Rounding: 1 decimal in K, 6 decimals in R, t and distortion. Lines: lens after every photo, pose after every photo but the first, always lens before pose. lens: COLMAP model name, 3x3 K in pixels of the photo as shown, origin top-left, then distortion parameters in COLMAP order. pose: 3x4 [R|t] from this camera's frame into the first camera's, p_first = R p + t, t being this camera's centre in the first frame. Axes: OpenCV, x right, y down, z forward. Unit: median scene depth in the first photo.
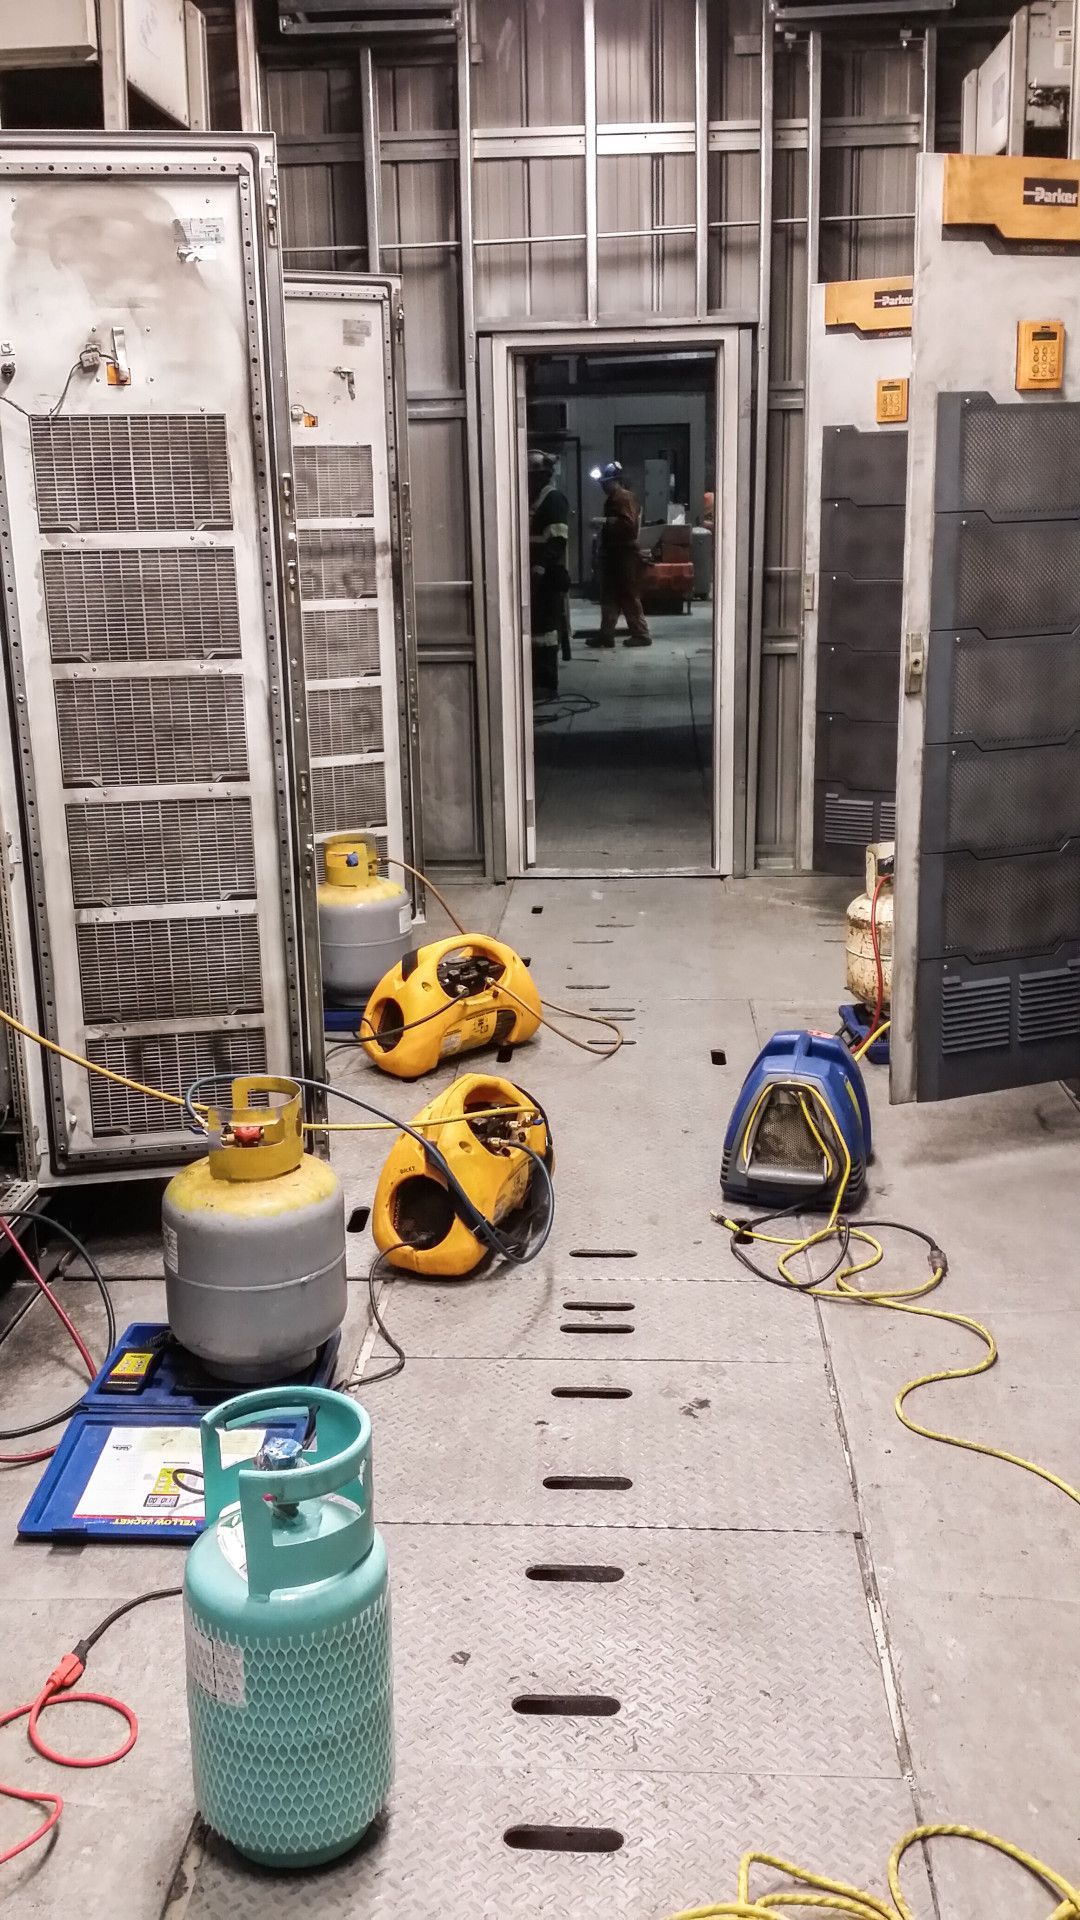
lens RADIAL K [[1758.6, 0, 534.8], [0, 1758.6, 960.9], [0, 0, 1]] dist [0.036583, 0.000000]
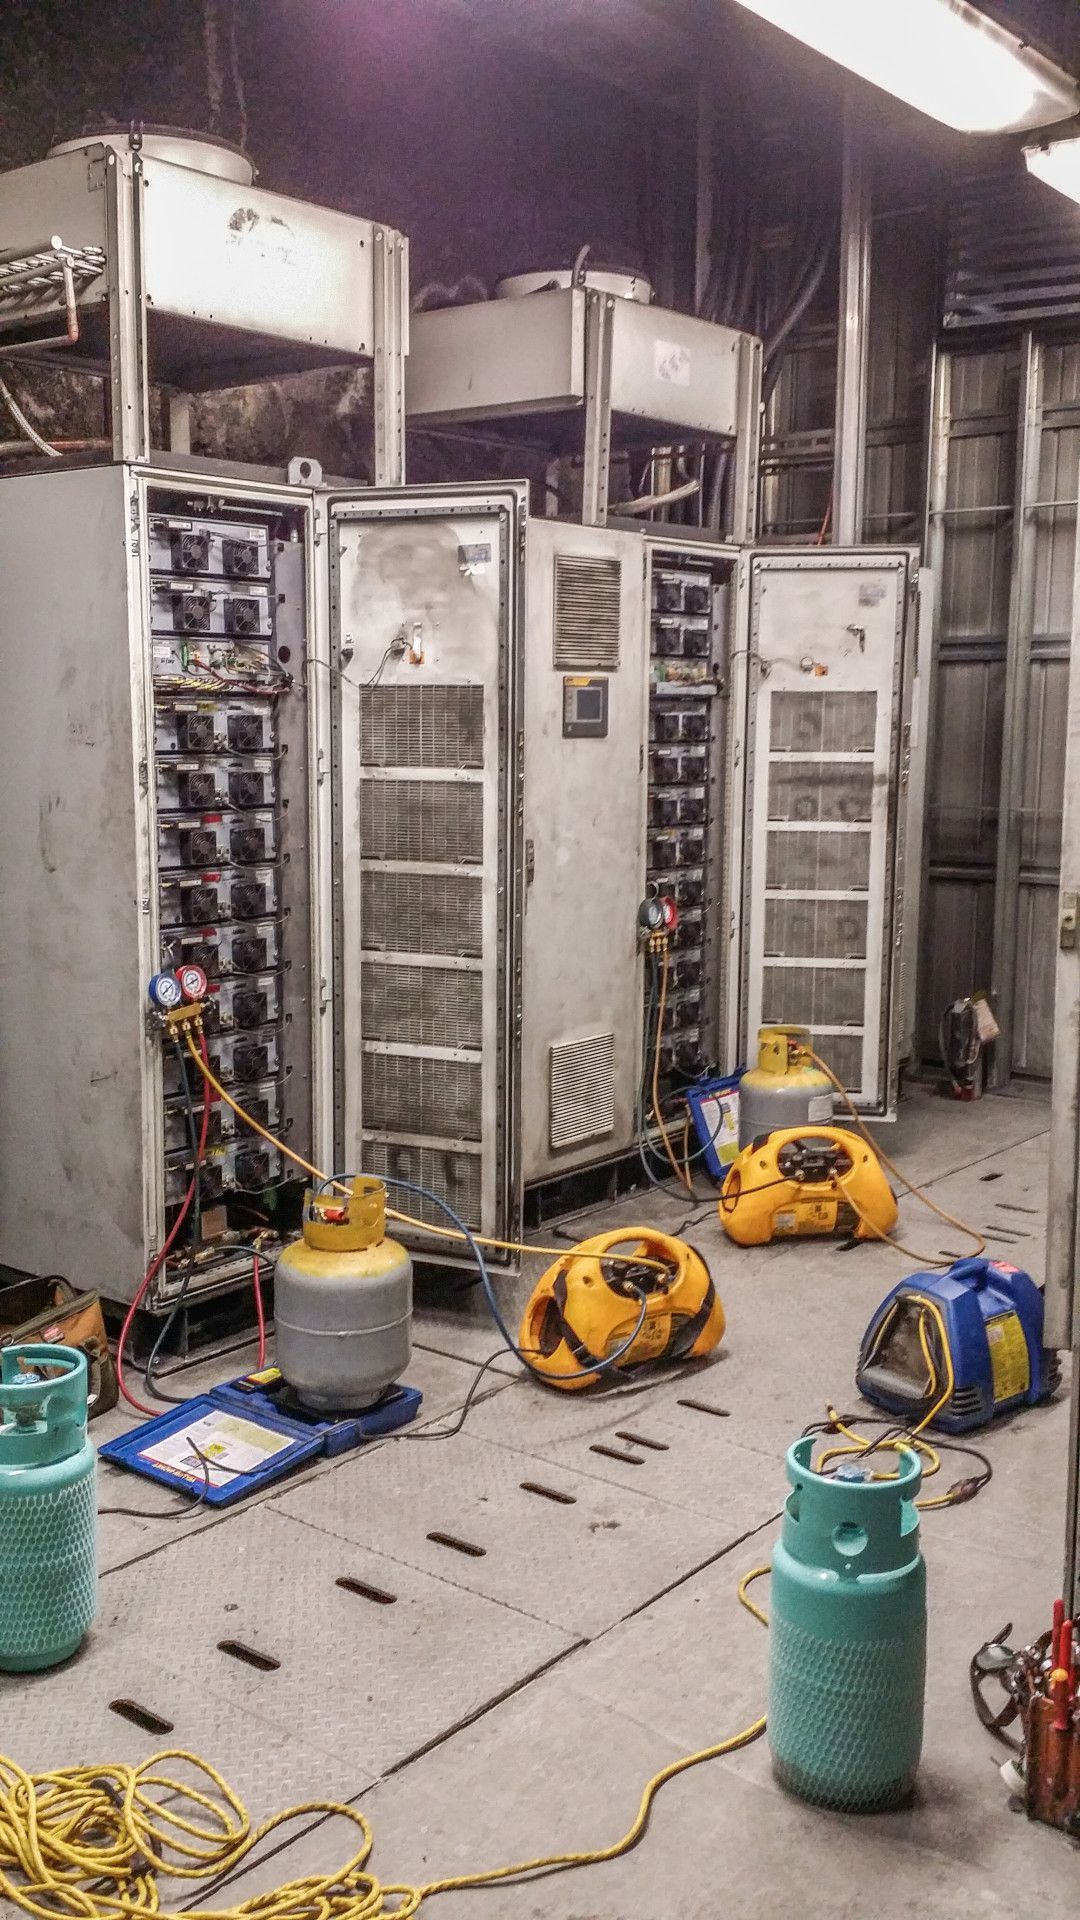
lens RADIAL K [[1758.6, 0, 537.9], [0, 1758.6, 954.3], [0, 0, 1]] dist [0.036583, 0.000000]
pose [[0.815356, 0.105865, -0.569199, 0.591180], [-0.168326, 0.984017, -0.058104, -0.037556], [0.553951, 0.143186, 0.820144, -0.028905]]
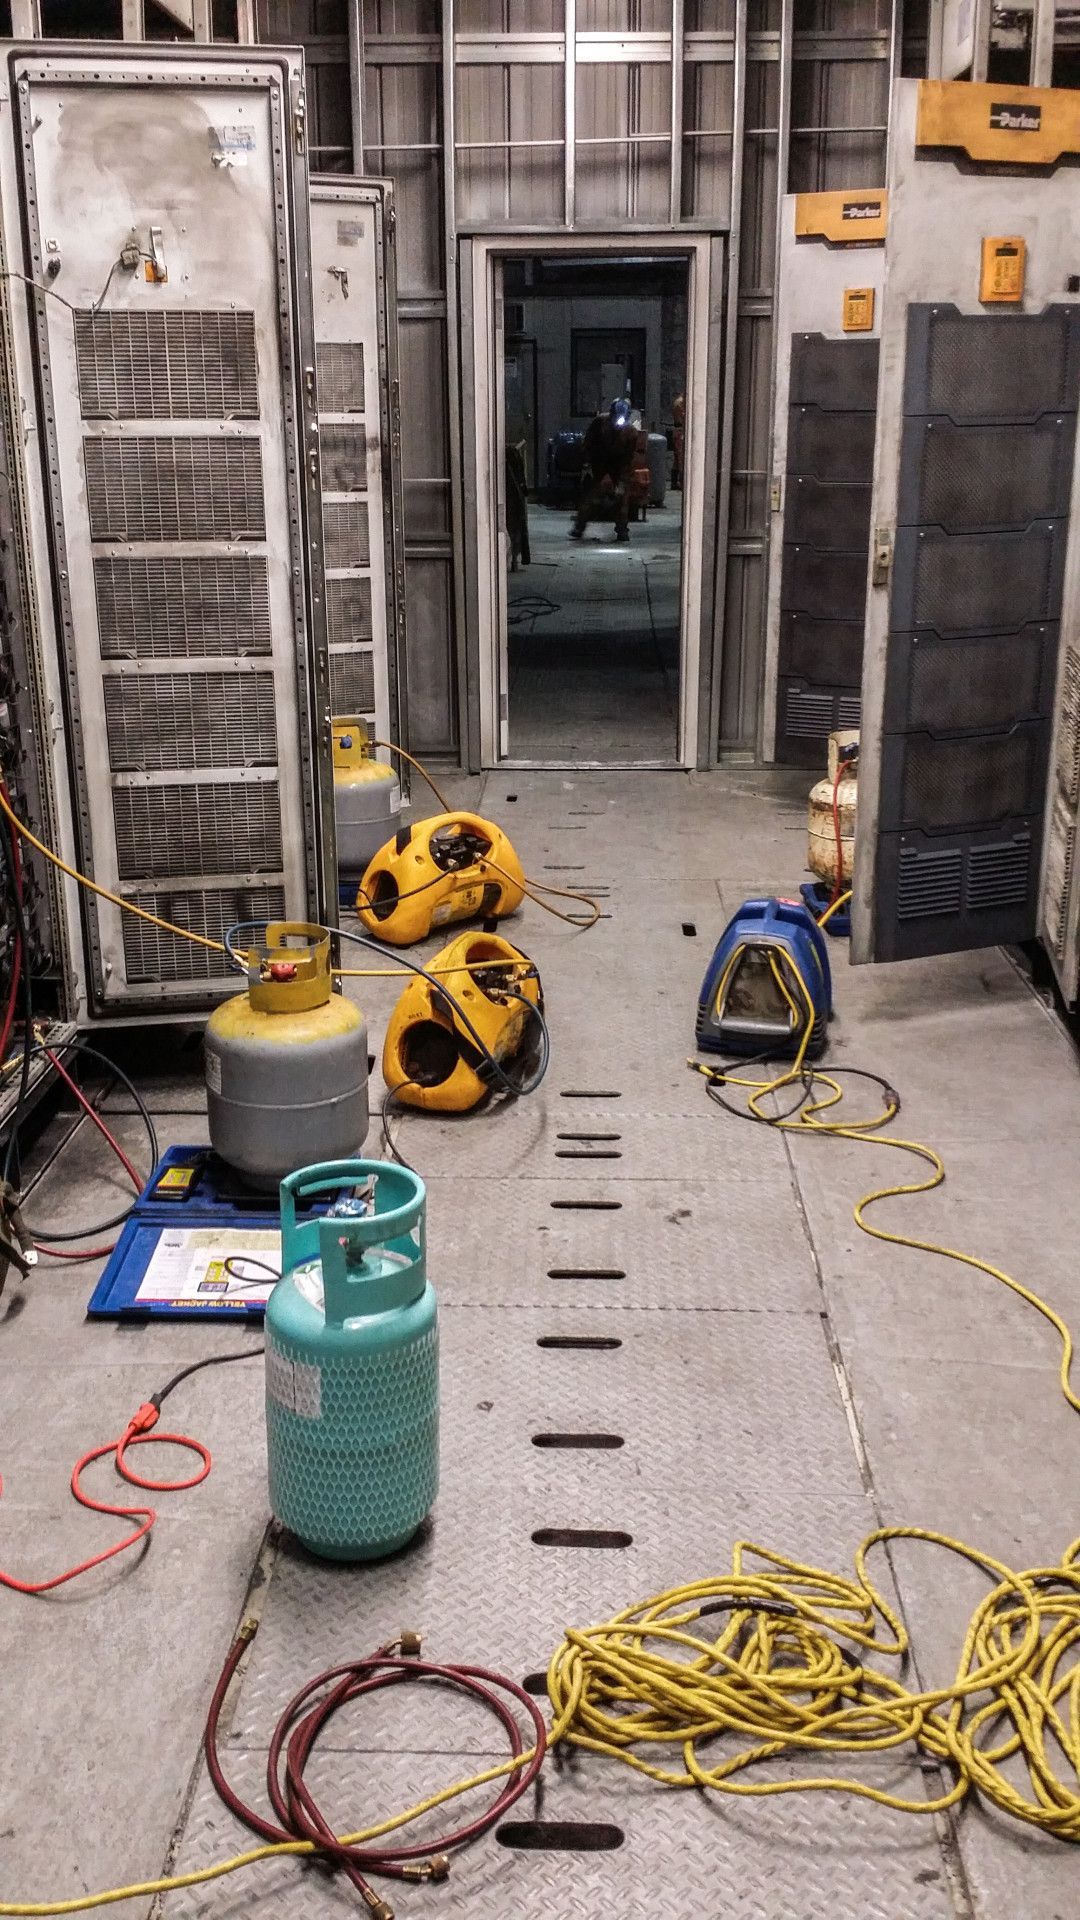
lens RADIAL K [[1758.6, 0, 536.8], [0, 1758.6, 956.0], [0, 0, 1]] dist [0.036583, 0.000000]
pose [[0.999426, 0.006710, 0.033194, -0.033402], [-0.008253, 0.998882, 0.046545, 0.030361], [-0.032845, -0.046792, 0.998365, -0.097363]]
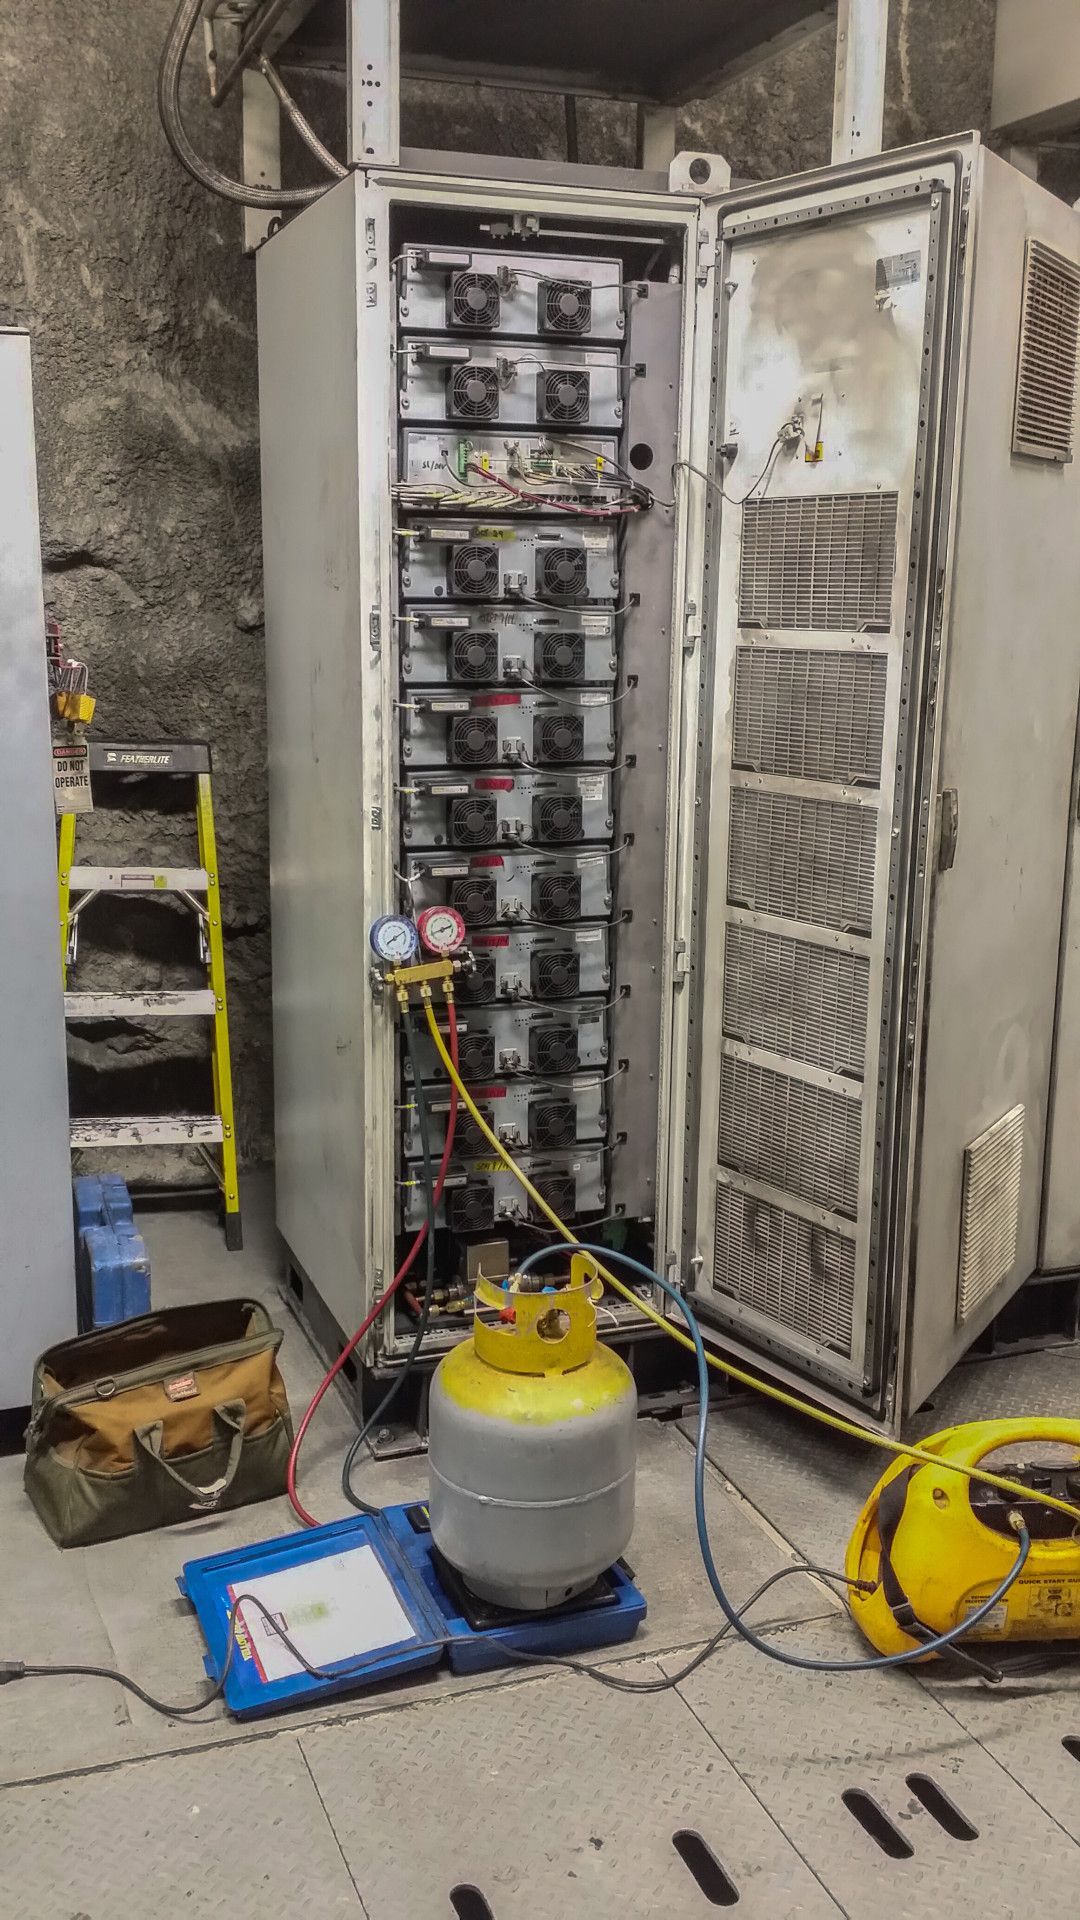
lens RADIAL K [[1758.6, 0, 524.4], [0, 1758.6, 955.5], [0, 0, 1]] dist [0.036583, 0.000000]
pose [[0.392376, 0.214241, -0.894506, 0.491164], [-0.250684, 0.960590, 0.120106, -0.149904], [0.884985, 0.177112, 0.430619, 0.506091]]
